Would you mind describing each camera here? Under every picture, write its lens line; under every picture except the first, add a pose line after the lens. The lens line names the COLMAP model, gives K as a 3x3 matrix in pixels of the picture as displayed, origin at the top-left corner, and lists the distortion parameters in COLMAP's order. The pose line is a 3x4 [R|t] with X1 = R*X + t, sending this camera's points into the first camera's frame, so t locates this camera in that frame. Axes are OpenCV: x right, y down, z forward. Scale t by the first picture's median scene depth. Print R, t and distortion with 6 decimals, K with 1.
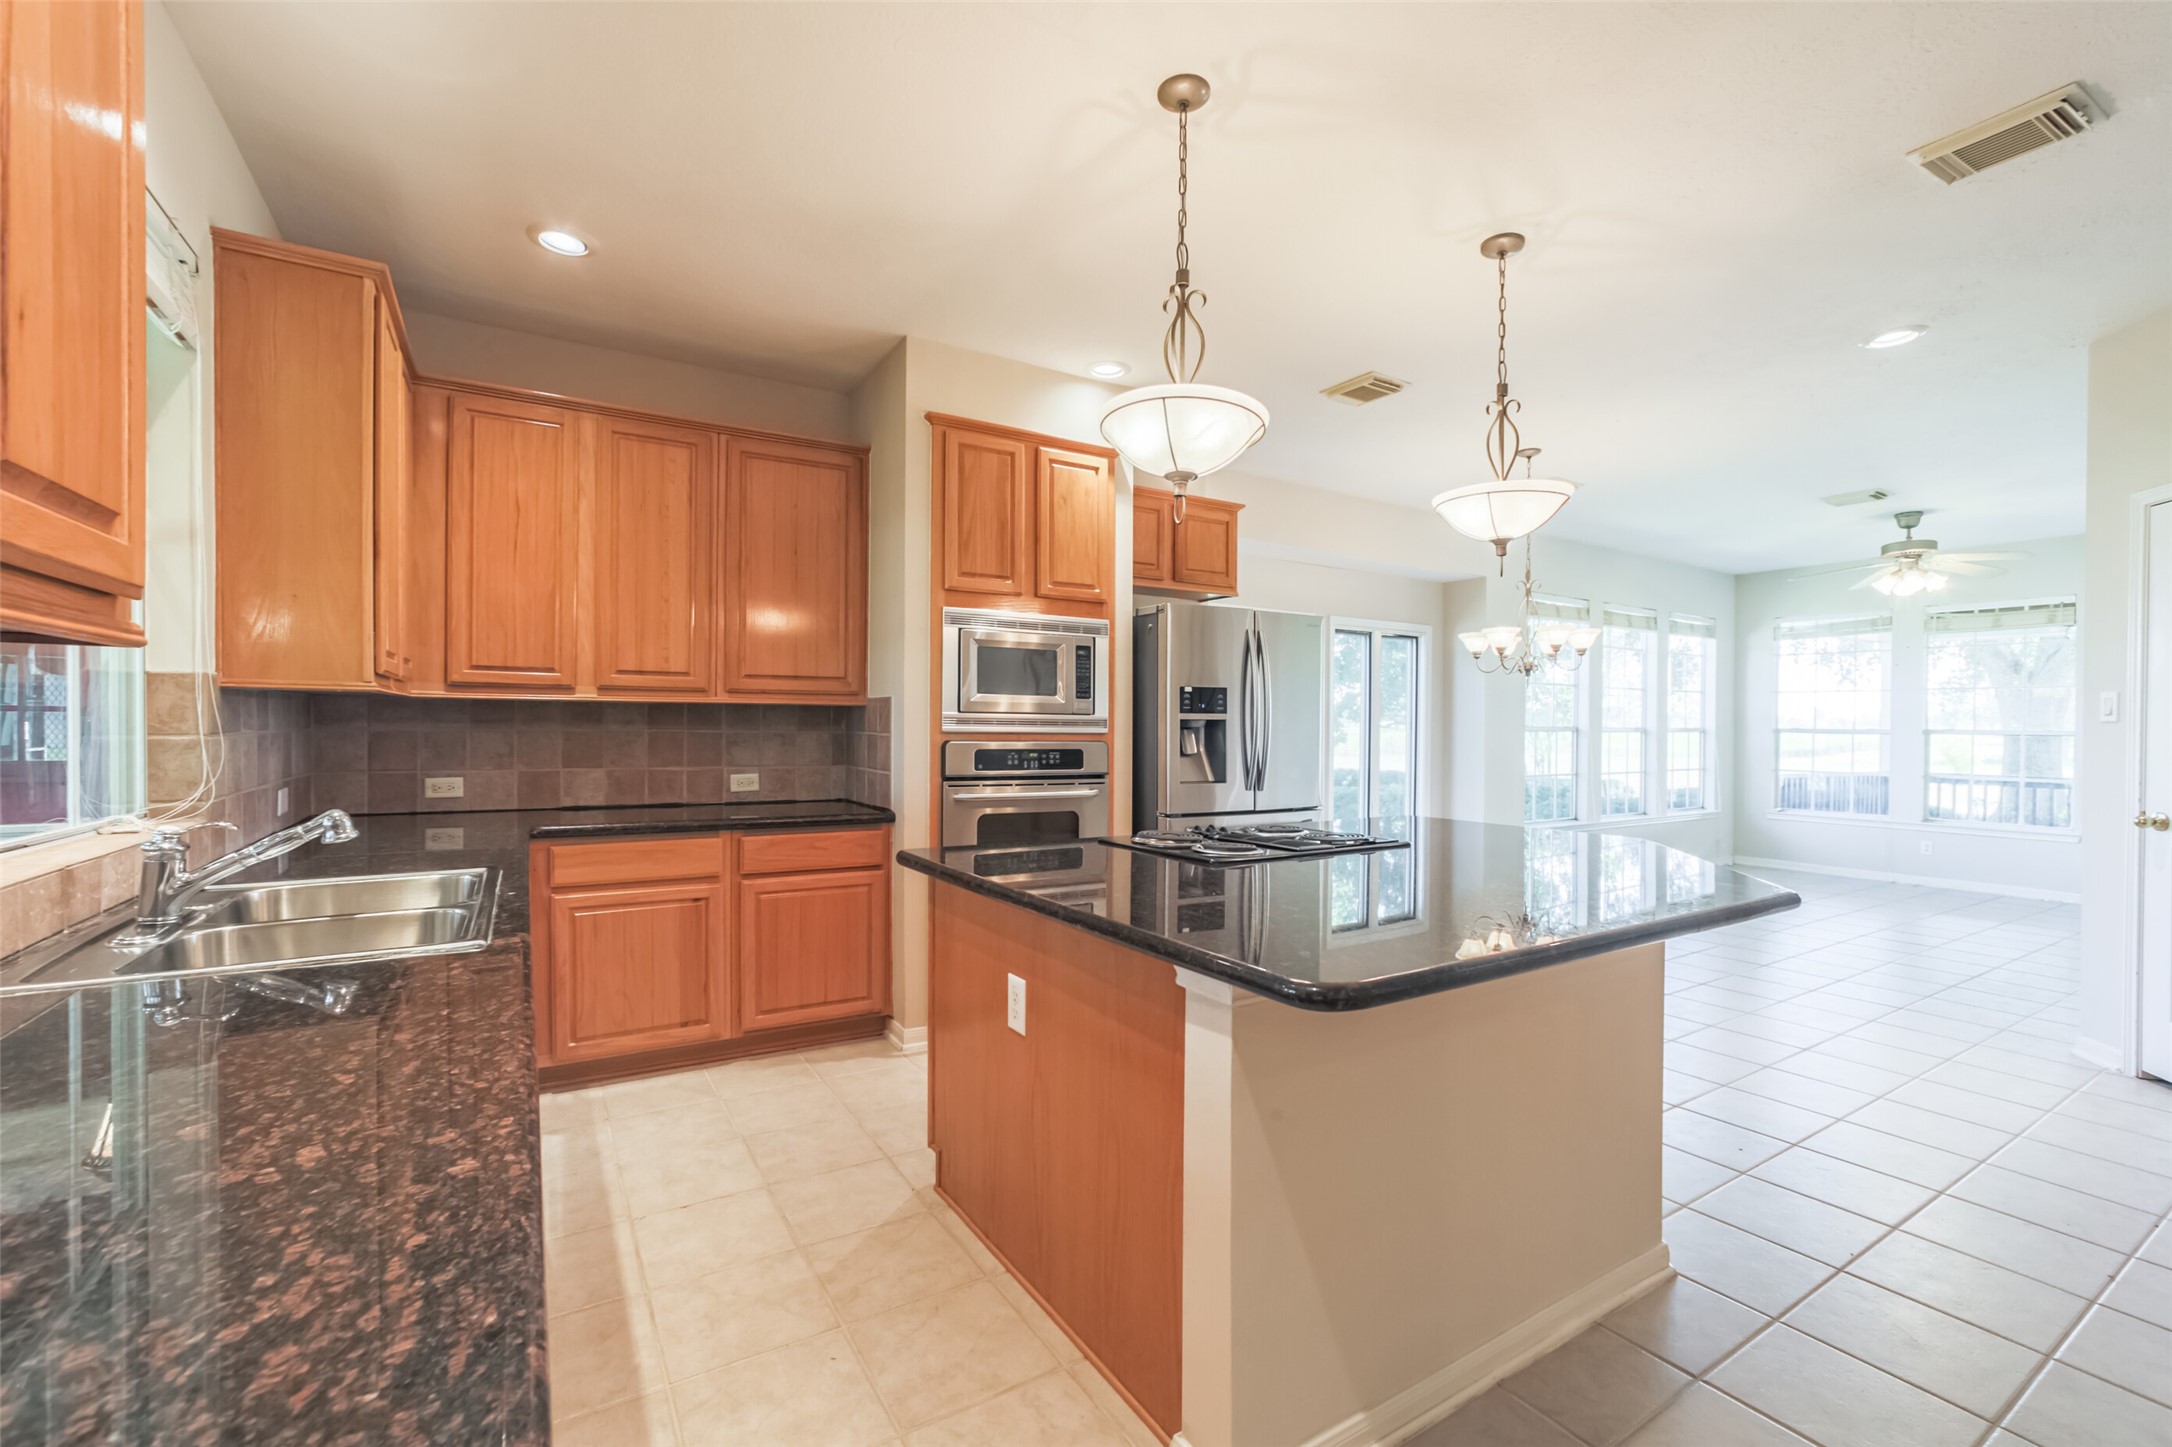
lens RADIAL K [[928.1, 0, 1081.4], [0, 928.1, 728.3], [0, 0, 1]] dist [-0.012918, 0.006049]
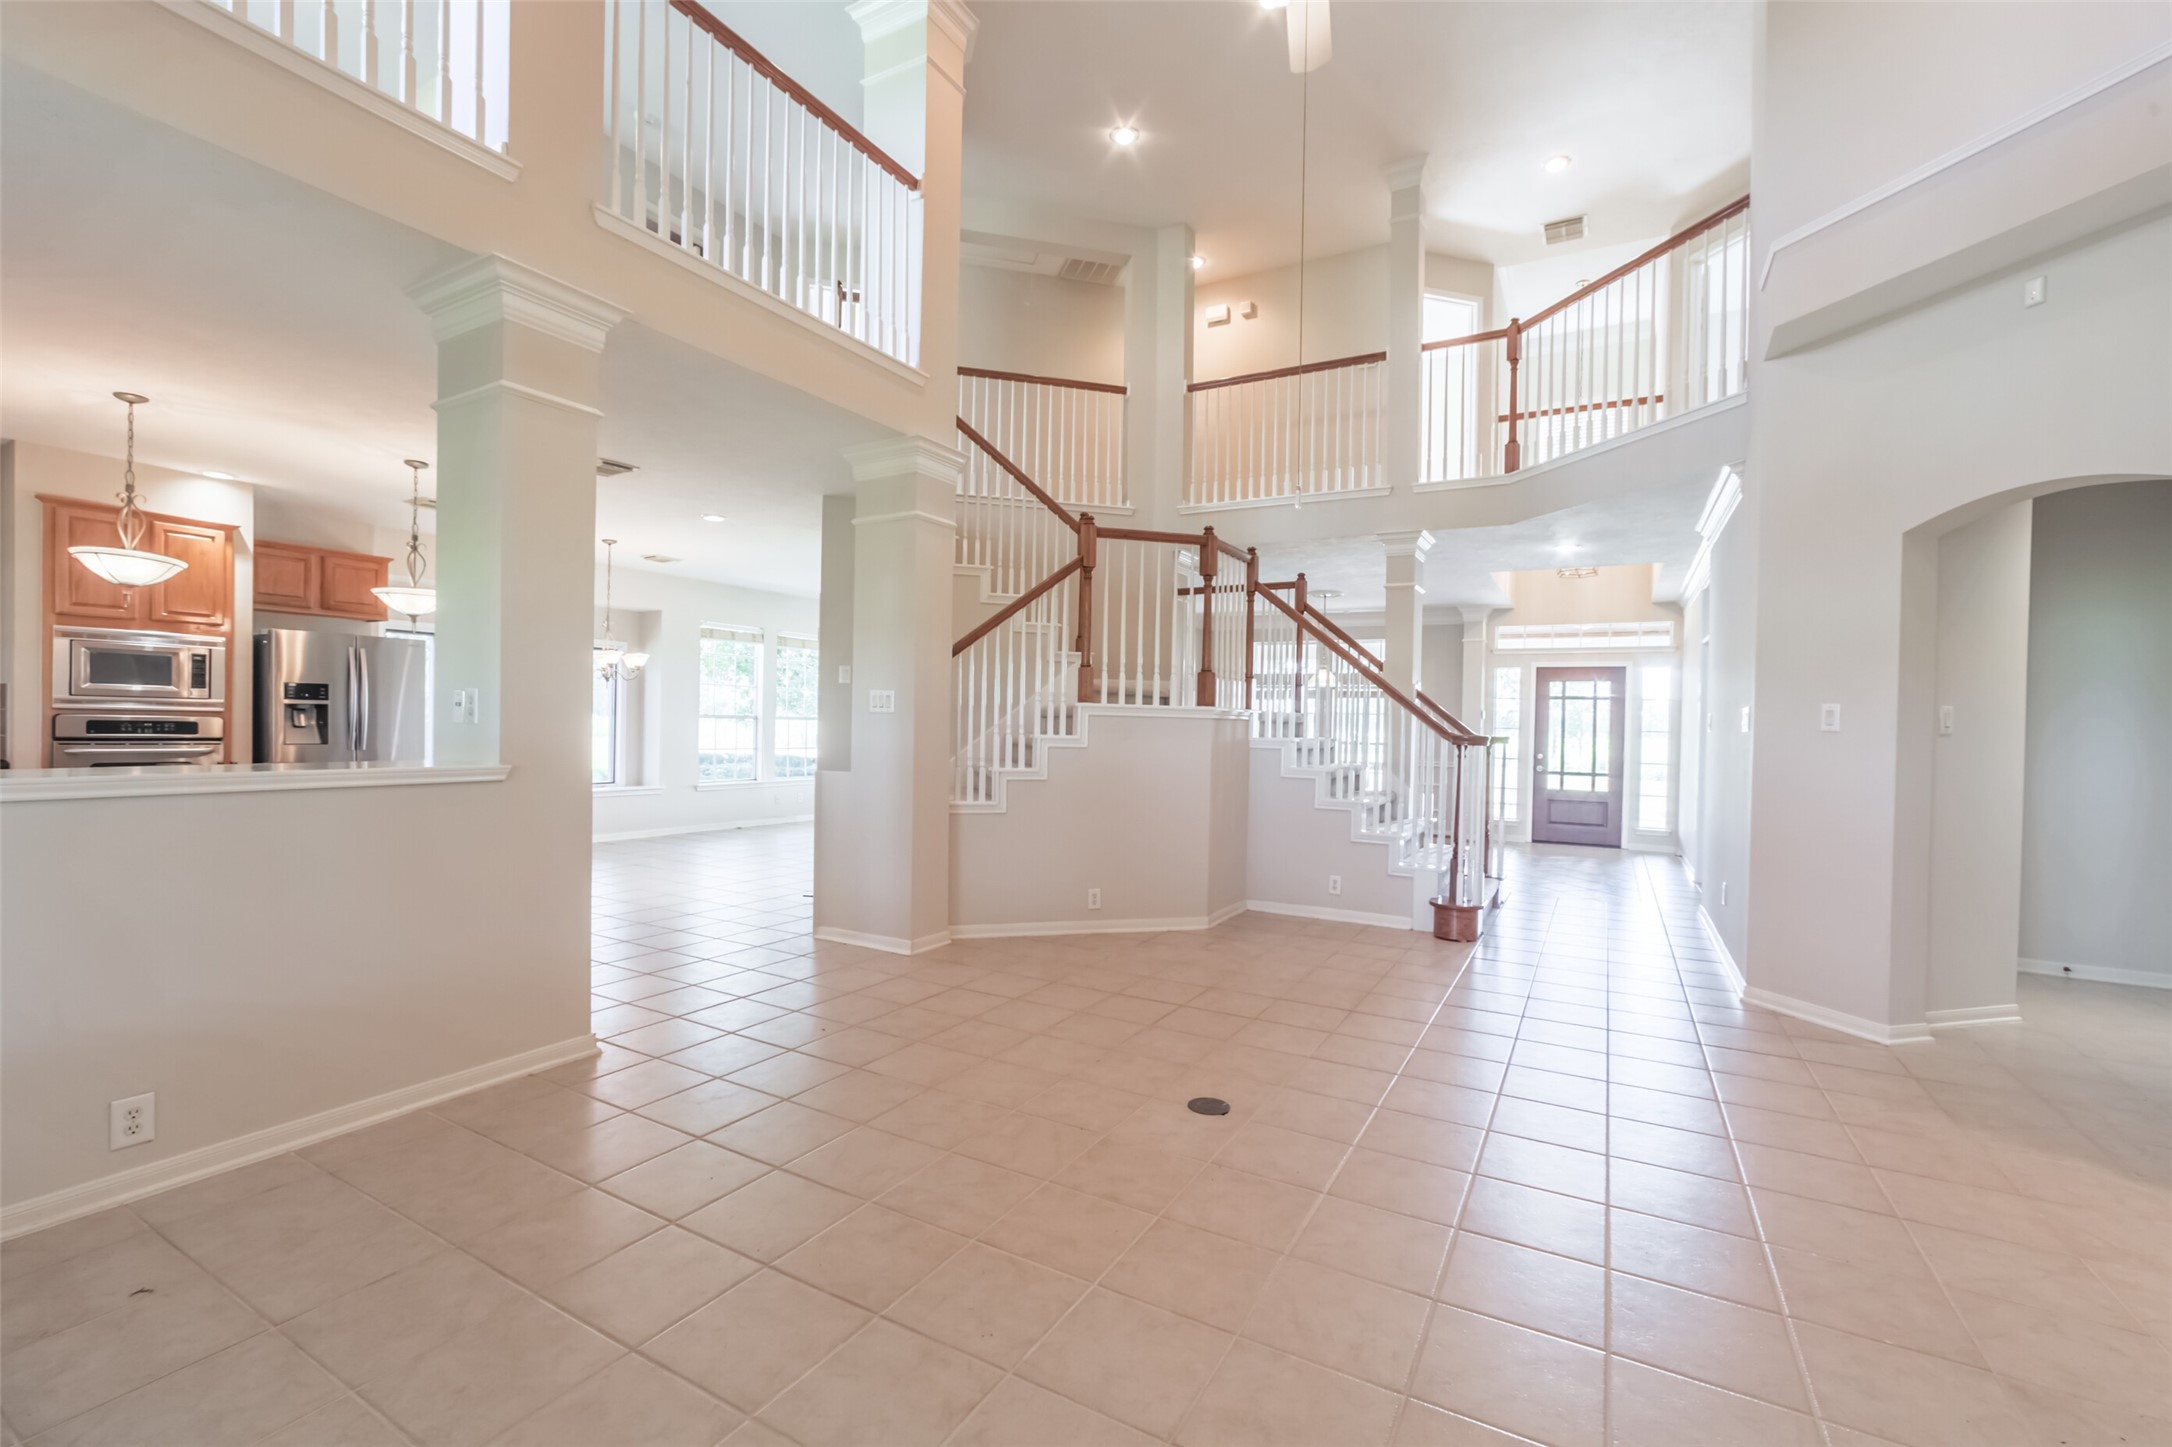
lens RADIAL K [[928.1, 0, 1082.7], [0, 928.1, 740.5], [0, 0, 1]] dist [-0.012918, 0.006049]
pose [[0.880774, 0.002572, 0.473529, 0.550014], [-0.012192, 0.999777, 0.017247, 0.009634], [-0.473379, -0.020964, 0.880609, -0.999426]]
